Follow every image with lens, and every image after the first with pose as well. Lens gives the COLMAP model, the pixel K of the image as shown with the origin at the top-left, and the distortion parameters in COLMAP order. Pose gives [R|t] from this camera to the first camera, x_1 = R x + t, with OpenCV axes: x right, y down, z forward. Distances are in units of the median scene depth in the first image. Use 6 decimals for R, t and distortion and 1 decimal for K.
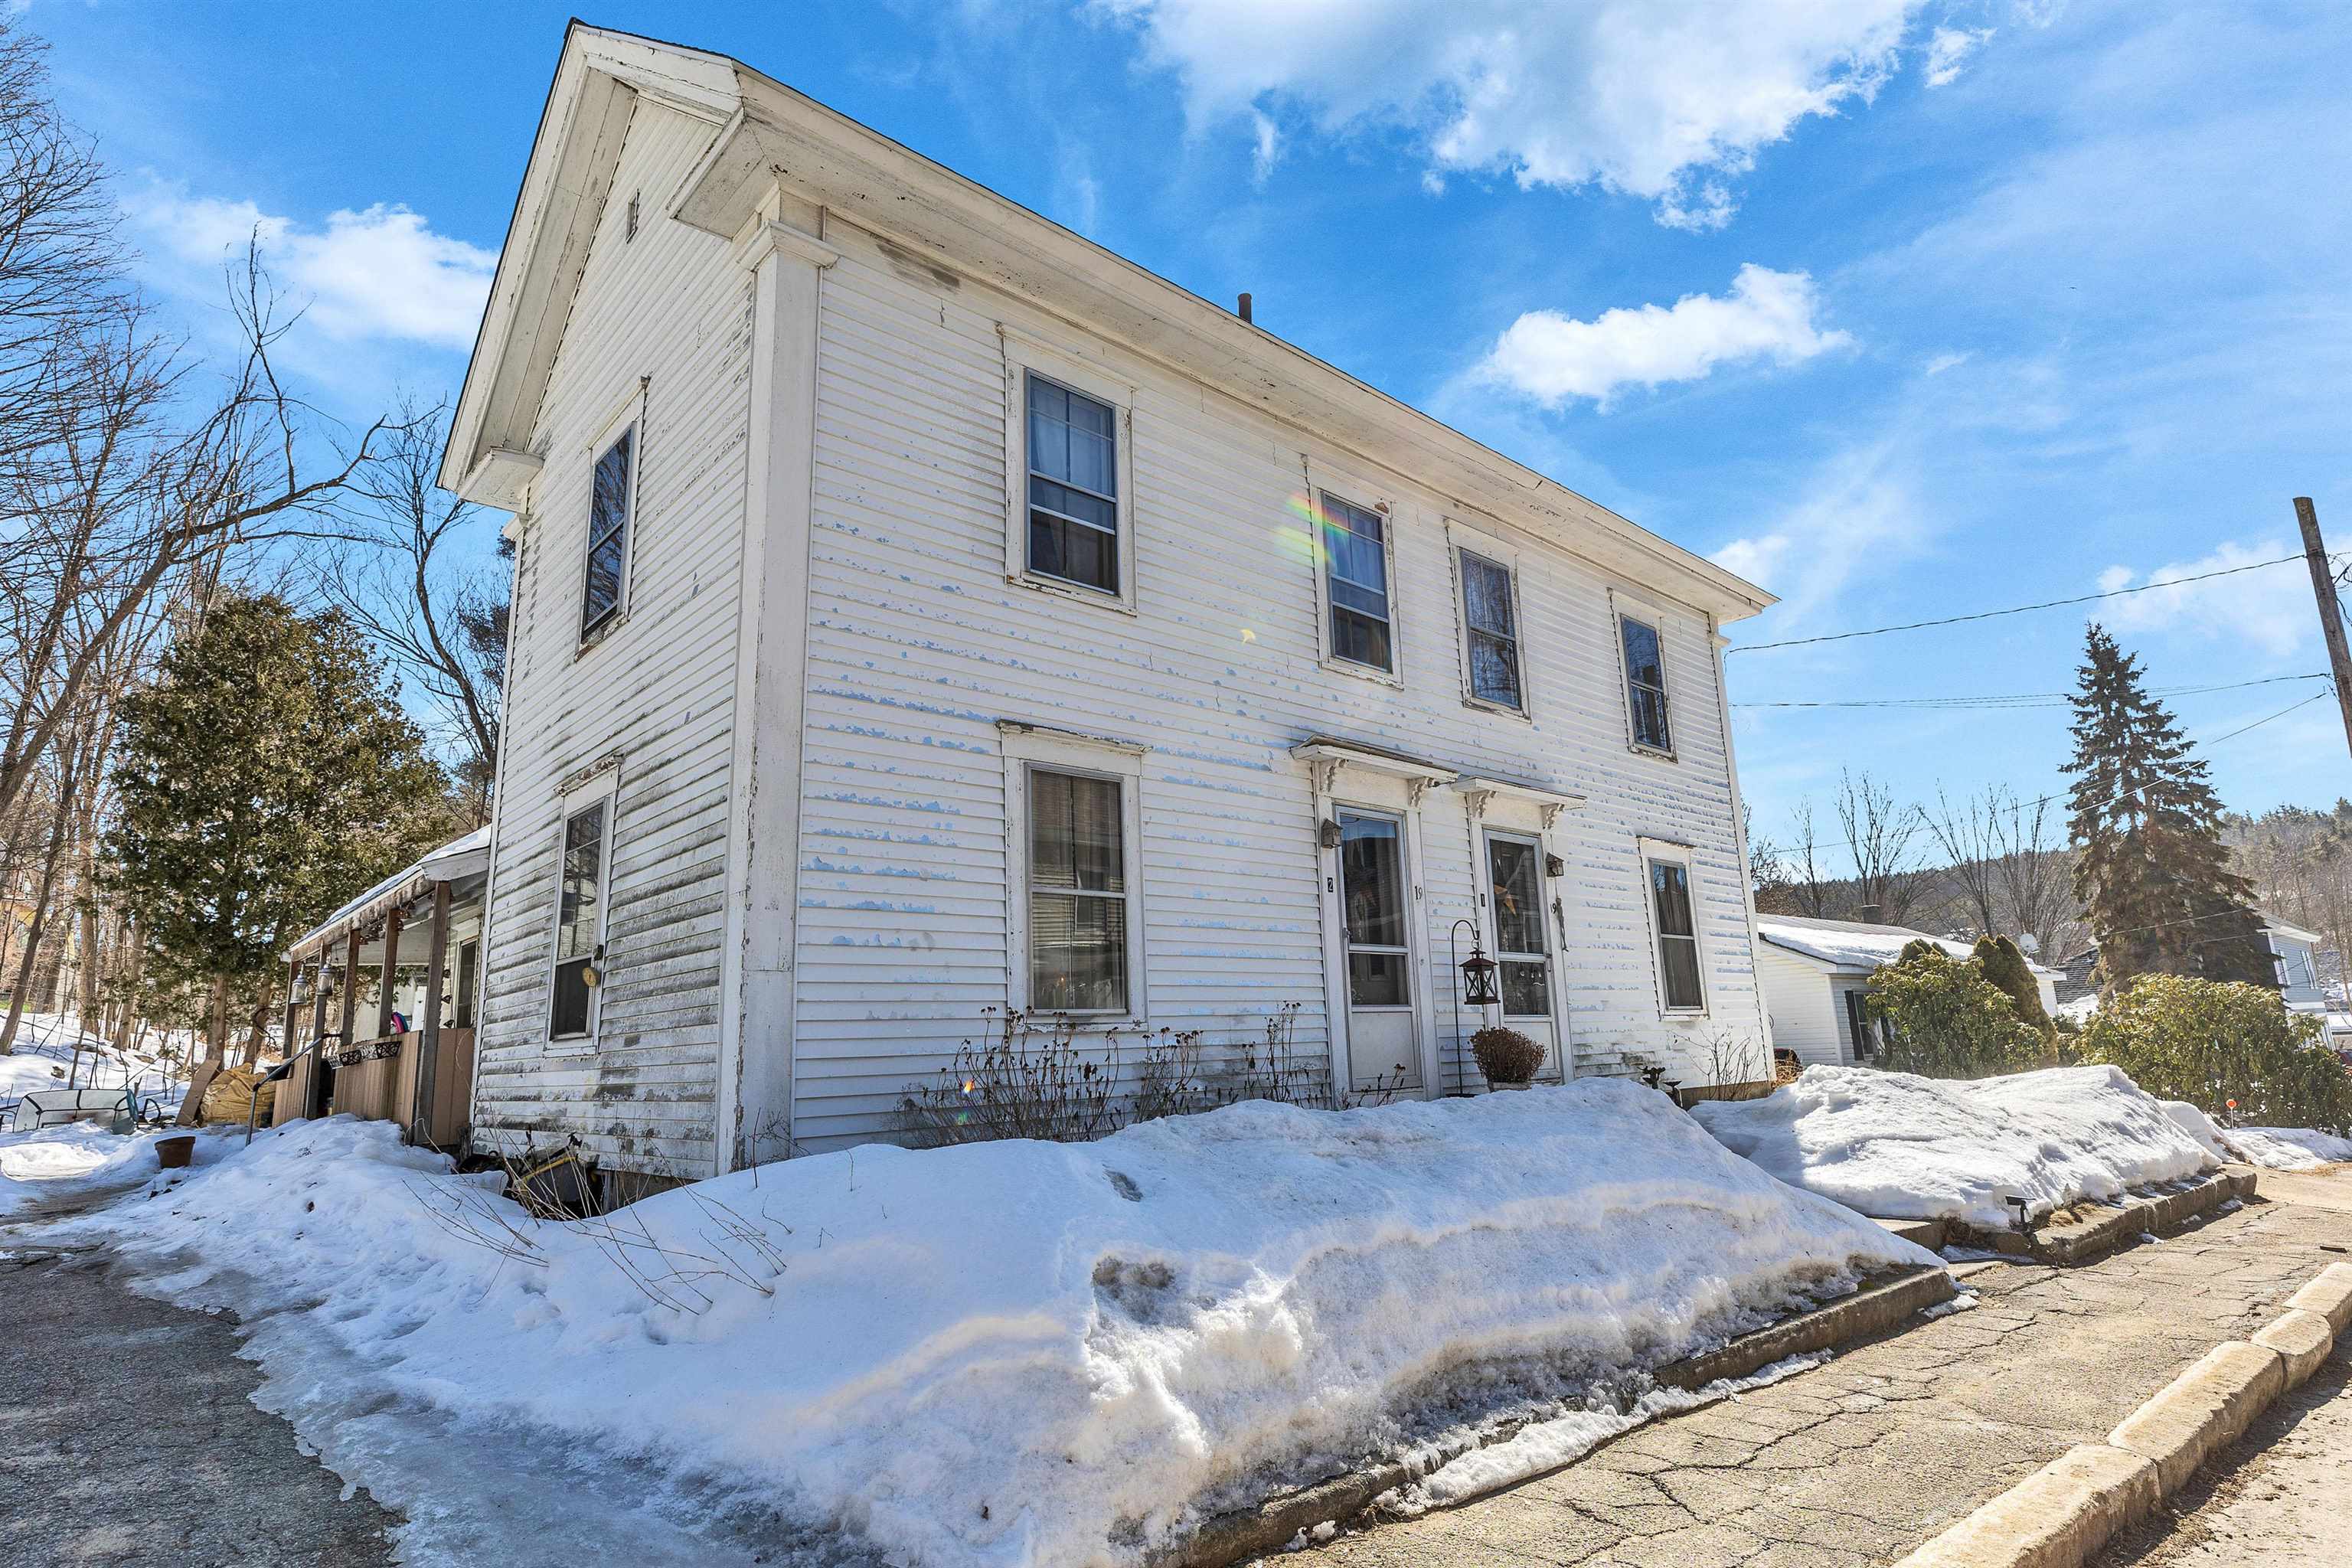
lens RADIAL K [[1231.0, 0, 1155.2], [0, 1231.0, 779.6], [0, 0, 1]] dist [-0.000033, 0.000480]
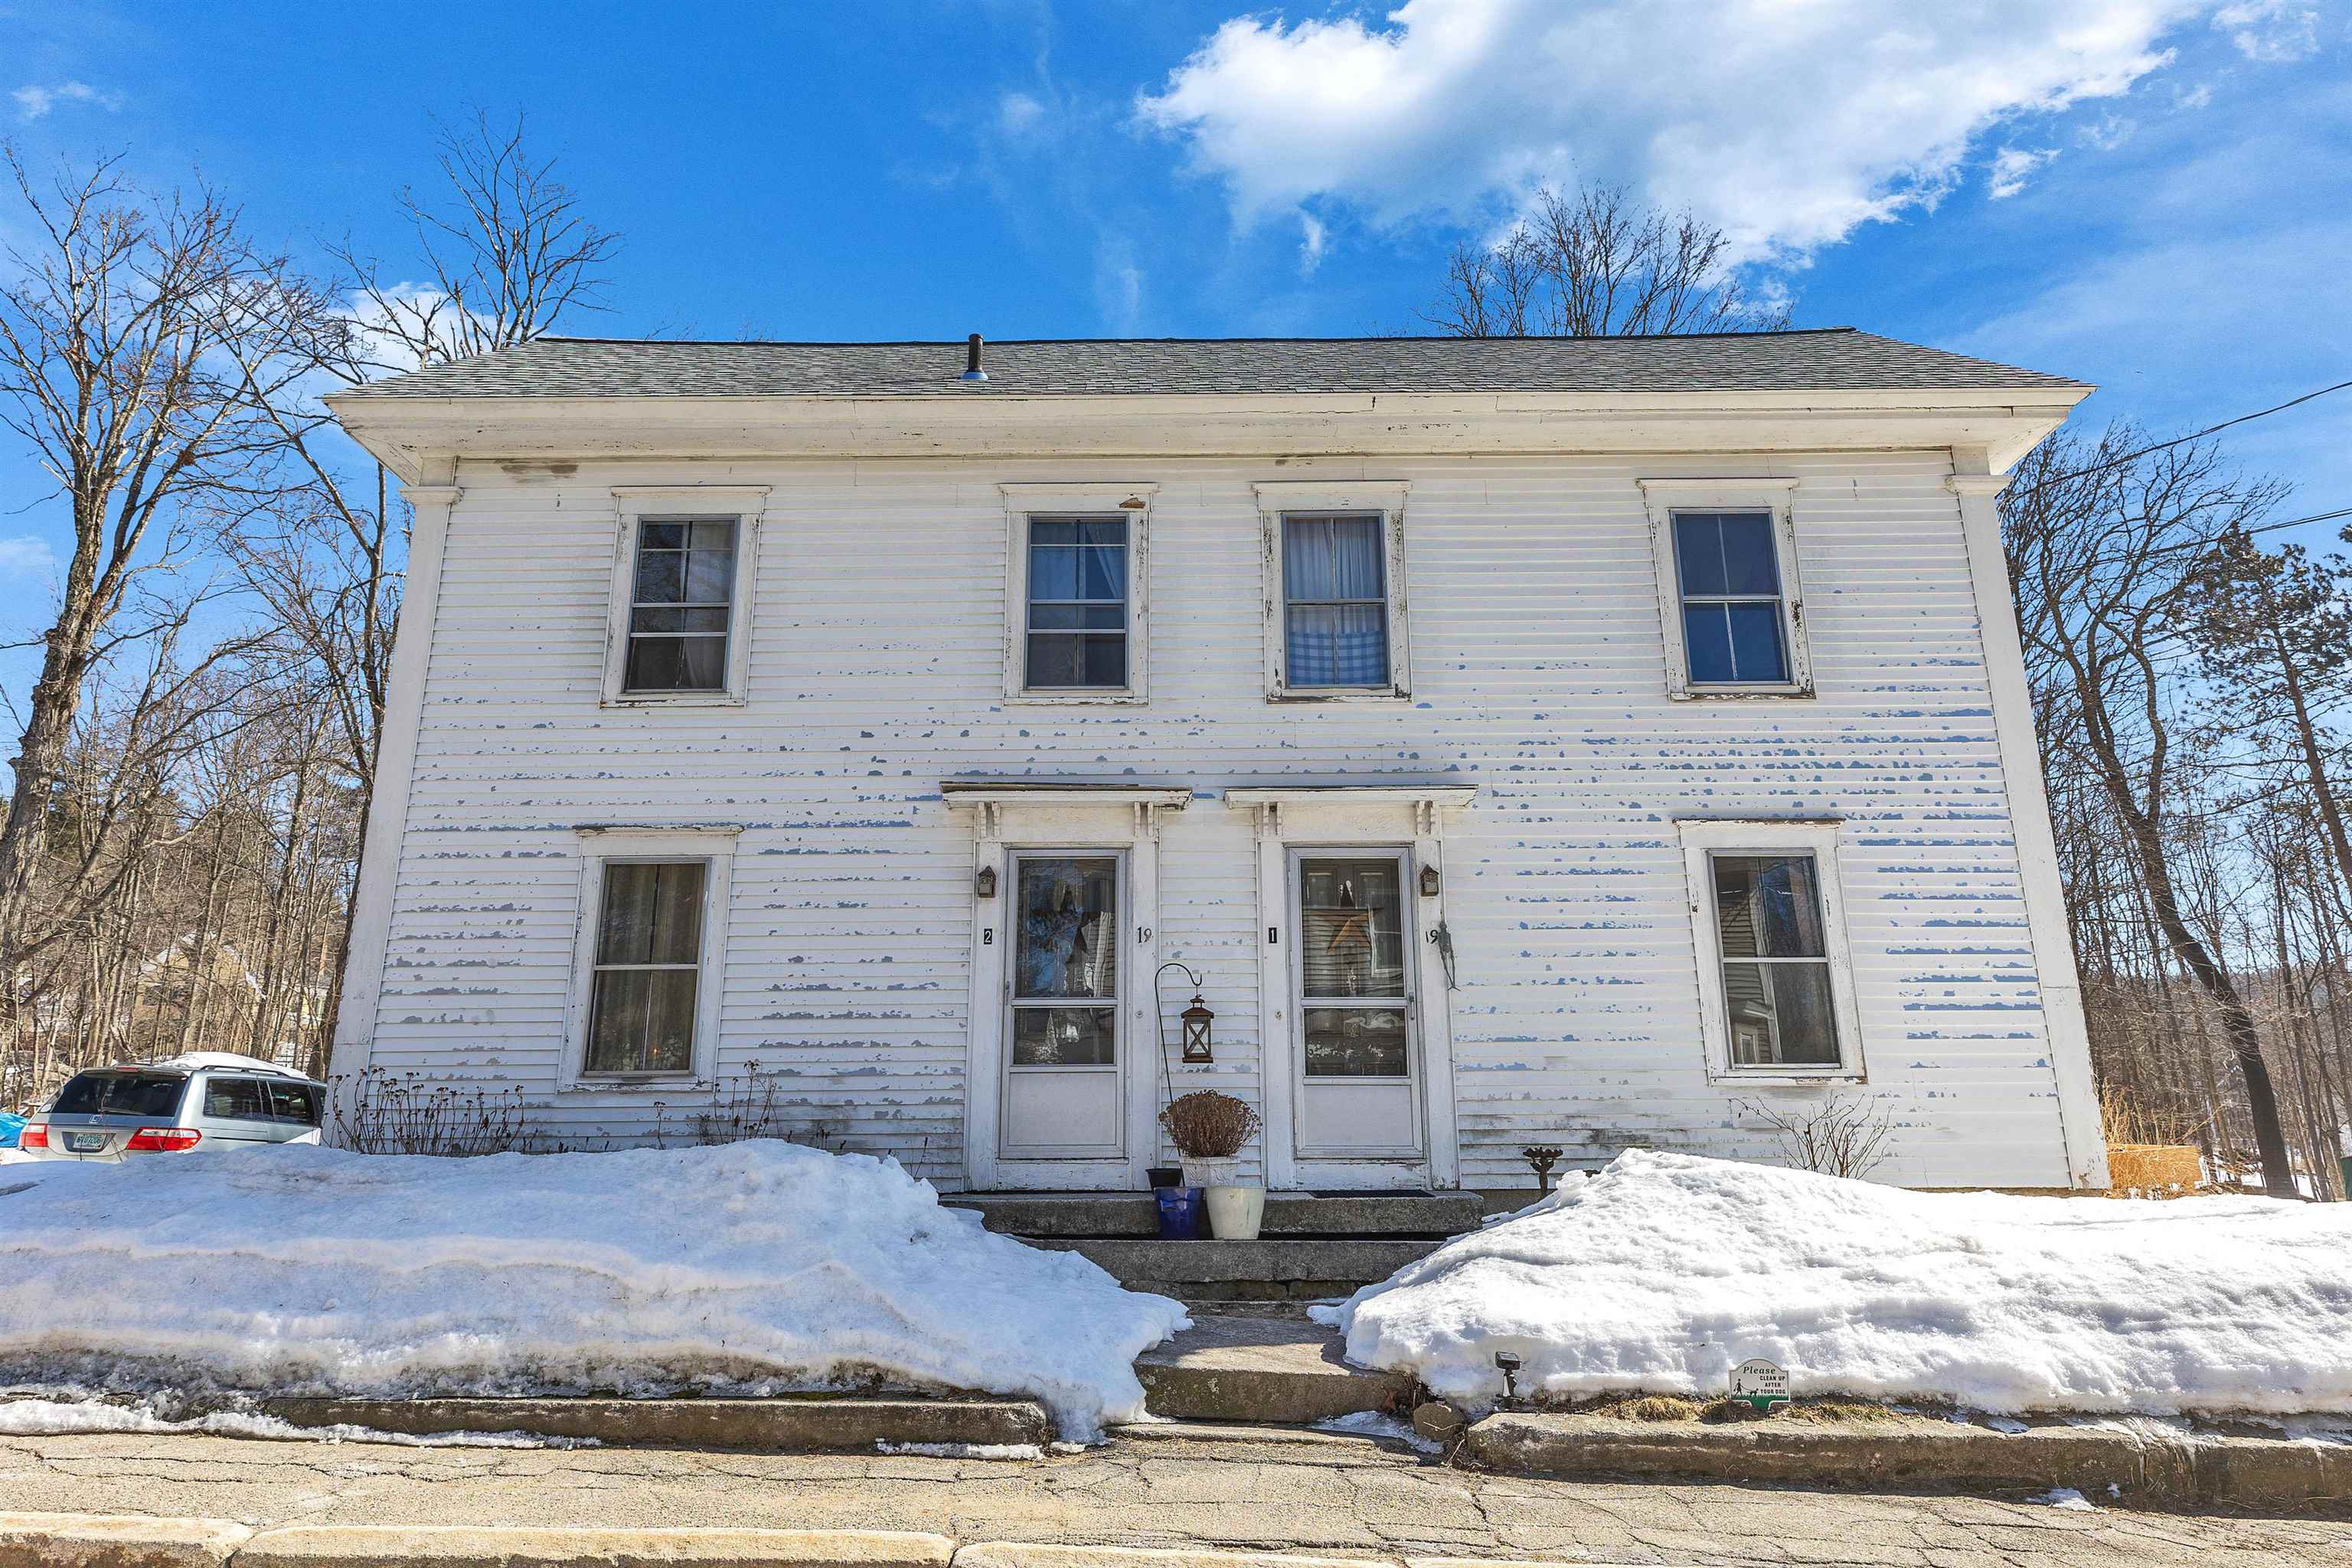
lens RADIAL K [[1347.4, 0, 1166.5], [0, 1347.4, 785.4], [0, 0, 1]] dist [0.005805, -0.000155]
pose [[0.745649, -0.145614, -0.650234, 0.933033], [0.124814, 0.989080, -0.078366, 0.069432], [0.654545, -0.022725, 0.755682, 0.317440]]
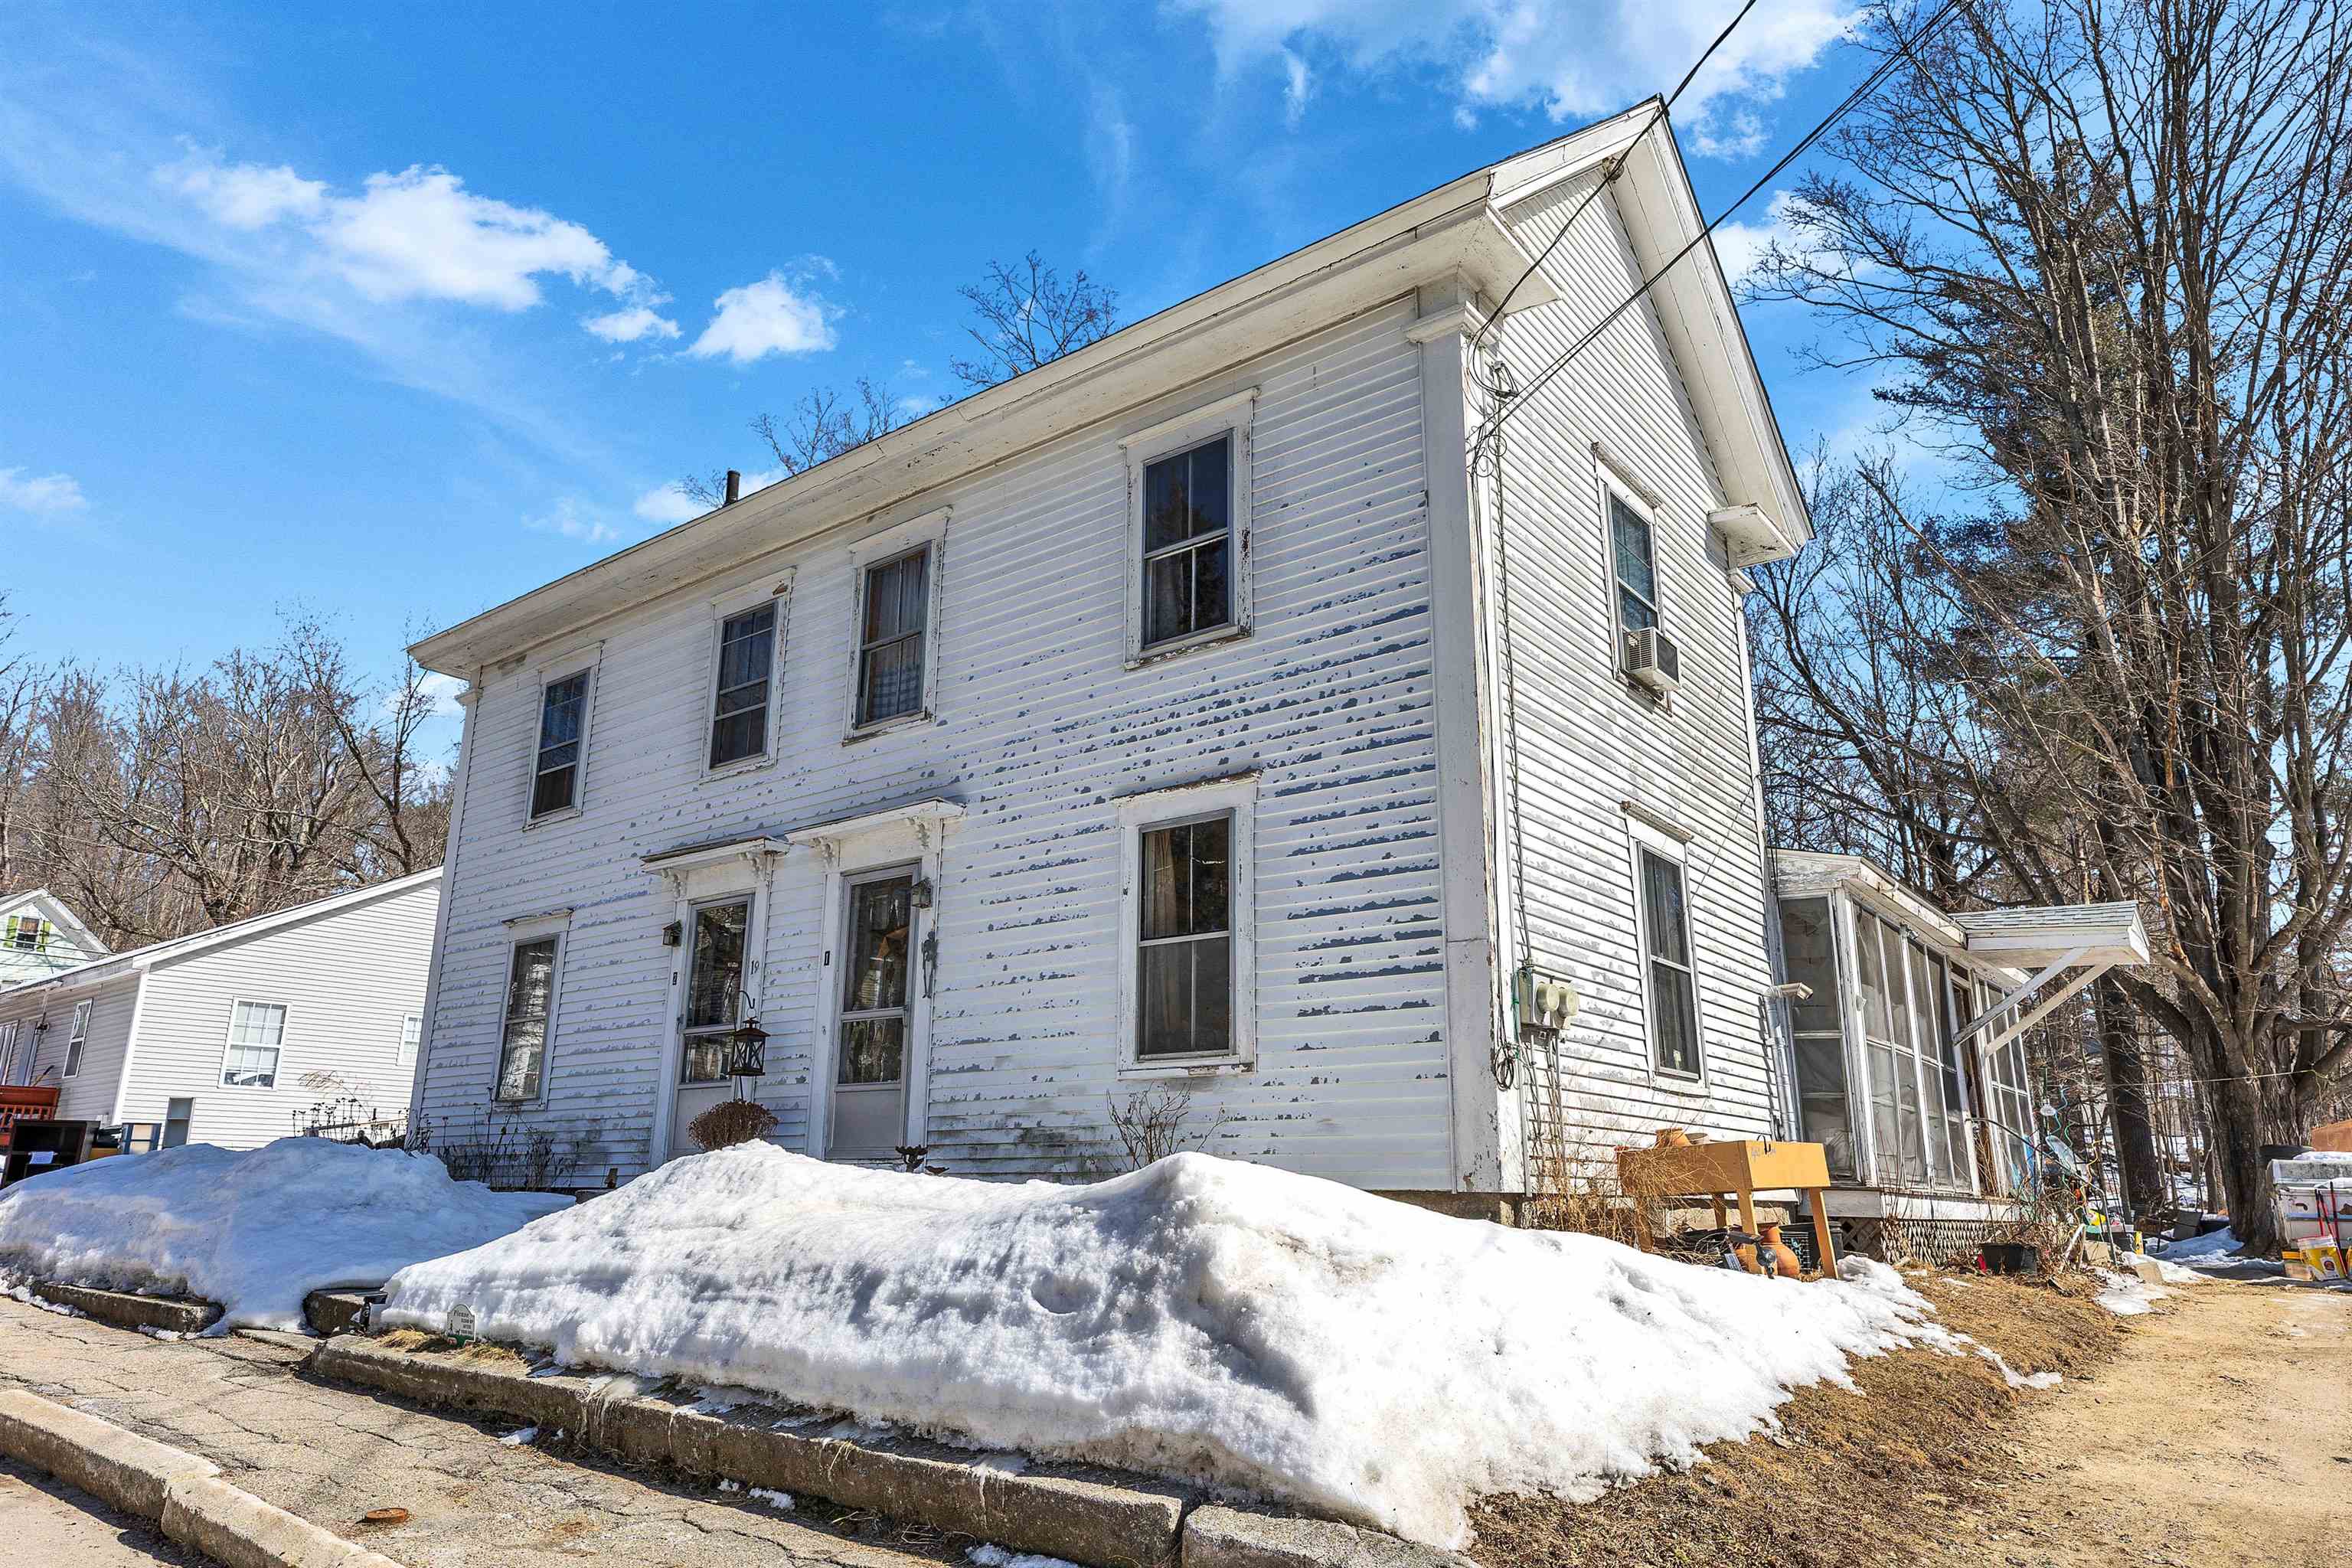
lens RADIAL K [[1480.4, 0, 1183.4], [0, 1480.4, 768.5], [0, 0, 1]] dist [-0.022620, 0.001132]
pose [[0.185386, -0.237958, -0.953419, 1.592742], [0.202553, 0.958655, -0.199880, 0.269536], [0.961563, -0.156063, 0.225921, 1.180931]]
